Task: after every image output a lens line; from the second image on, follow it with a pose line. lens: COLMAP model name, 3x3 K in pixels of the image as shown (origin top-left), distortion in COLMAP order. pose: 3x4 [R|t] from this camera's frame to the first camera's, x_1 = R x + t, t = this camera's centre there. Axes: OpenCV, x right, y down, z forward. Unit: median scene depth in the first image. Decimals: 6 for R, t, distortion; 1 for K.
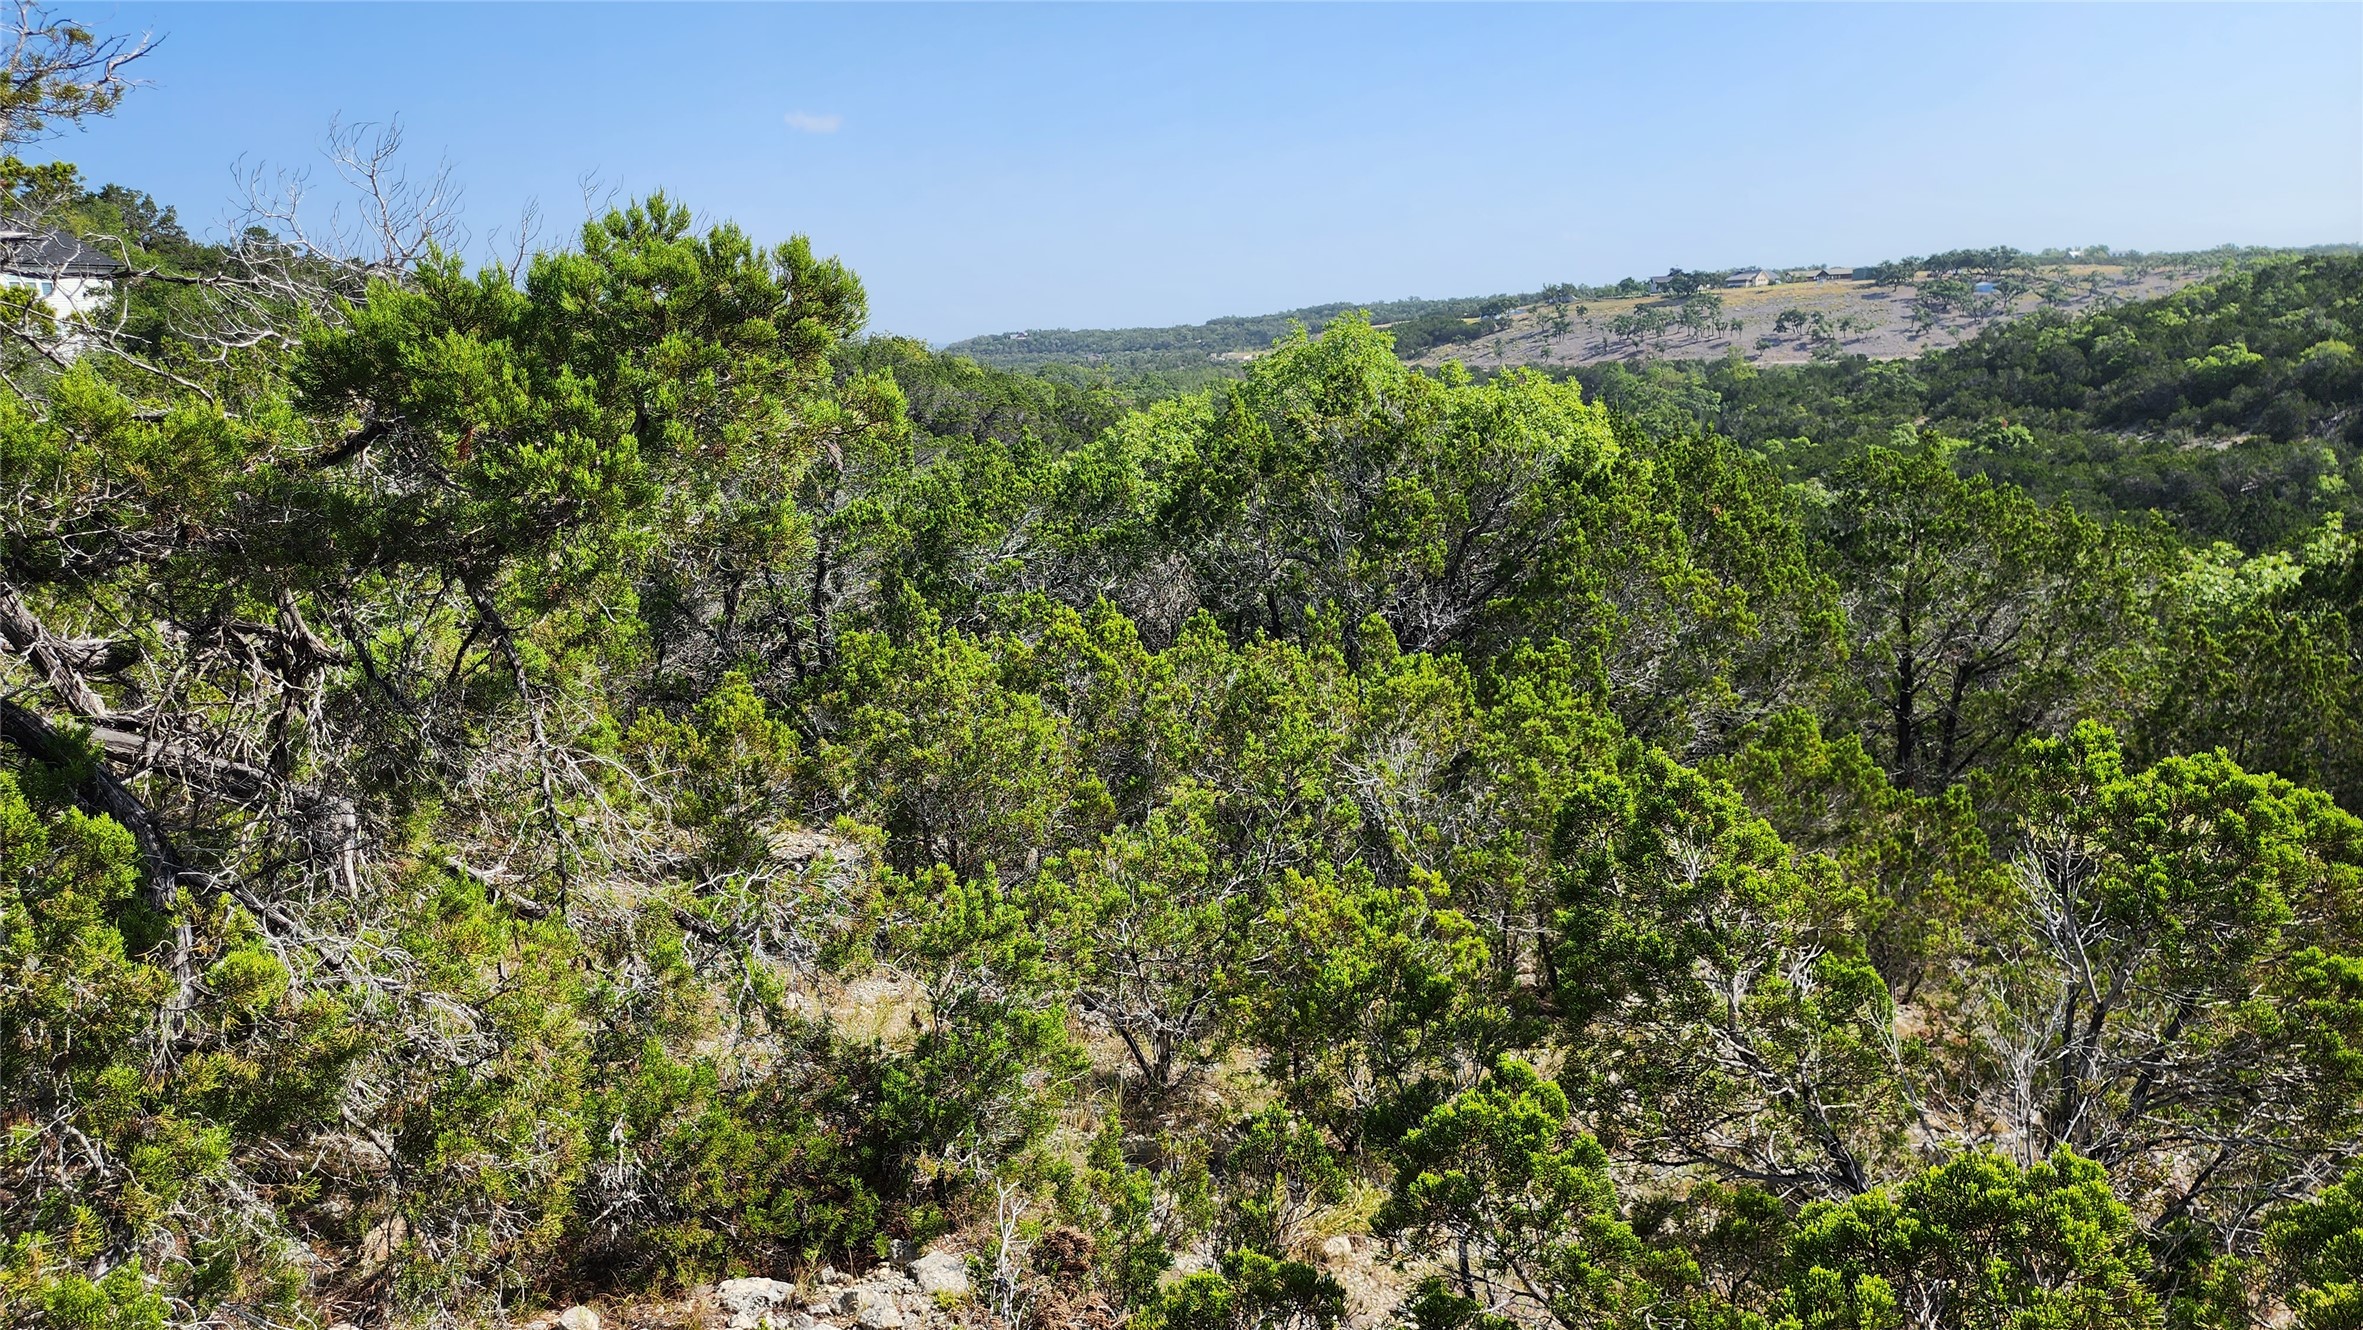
lens RADIAL K [[1543.9, 0, 1138.9], [0, 1543.9, 700.1], [0, 0, 1]] dist [0.082390, -0.066302]
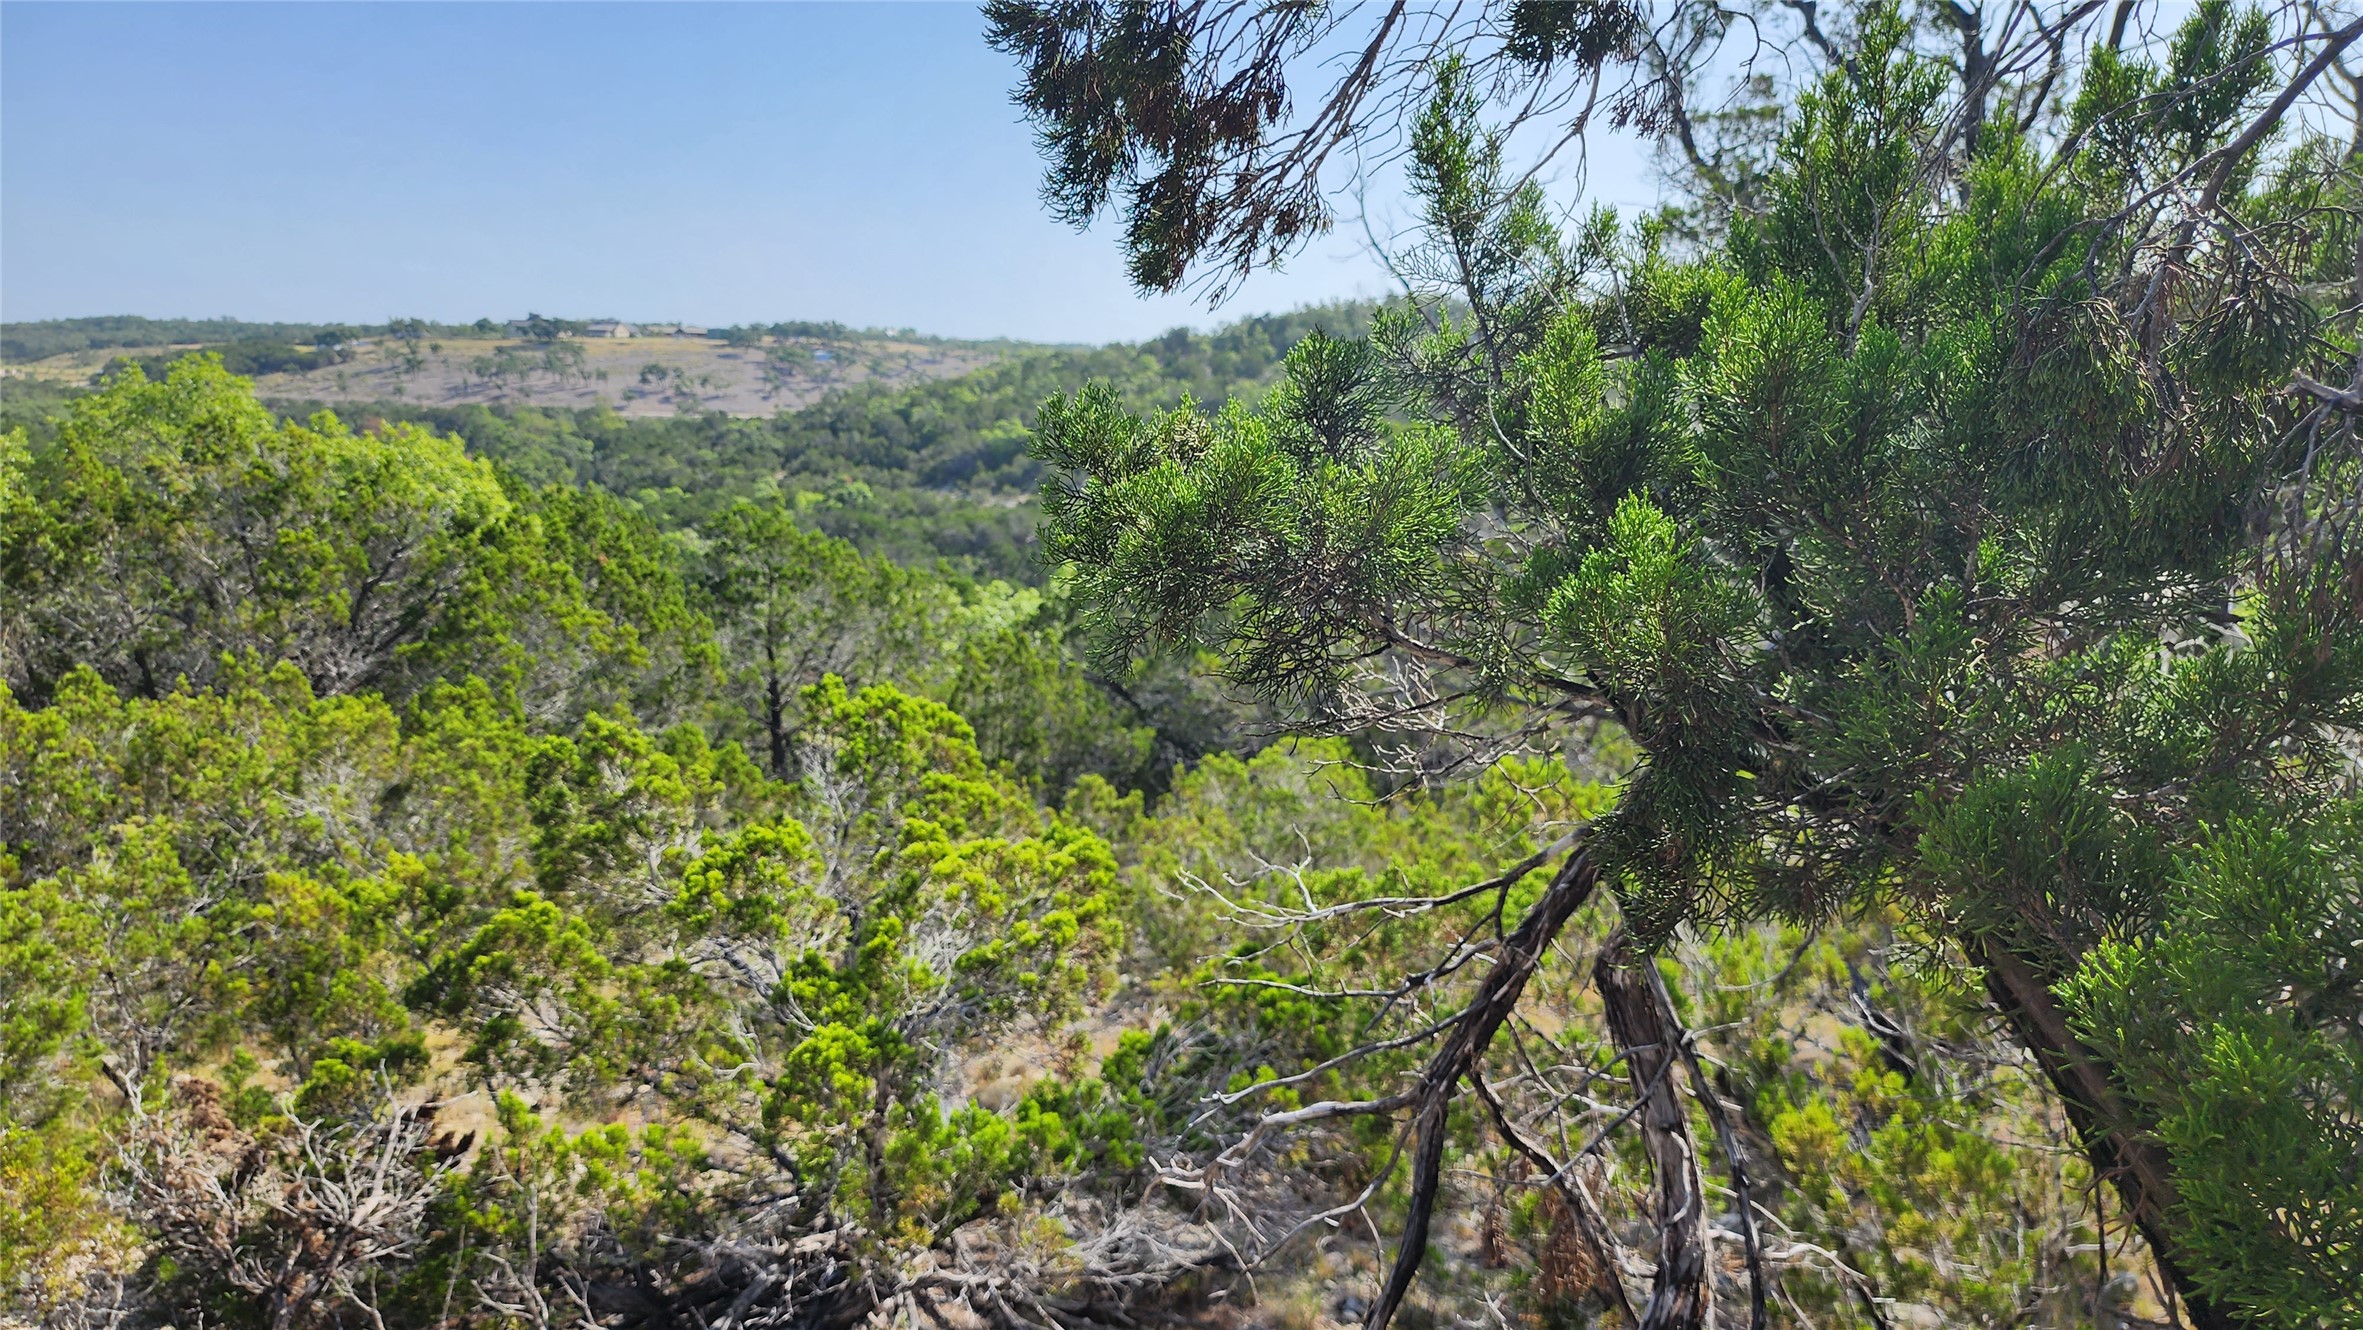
lens RADIAL K [[1590.0, 0, 1237.8], [0, 1590.0, 674.5], [0, 0, 1]] dist [-0.003344, -0.002614]
pose [[0.742457, -0.058473, 0.667337, -0.052933], [0.090478, 0.995808, -0.013409, 0.015707], [-0.663755, 0.070335, 0.744635, -0.132154]]
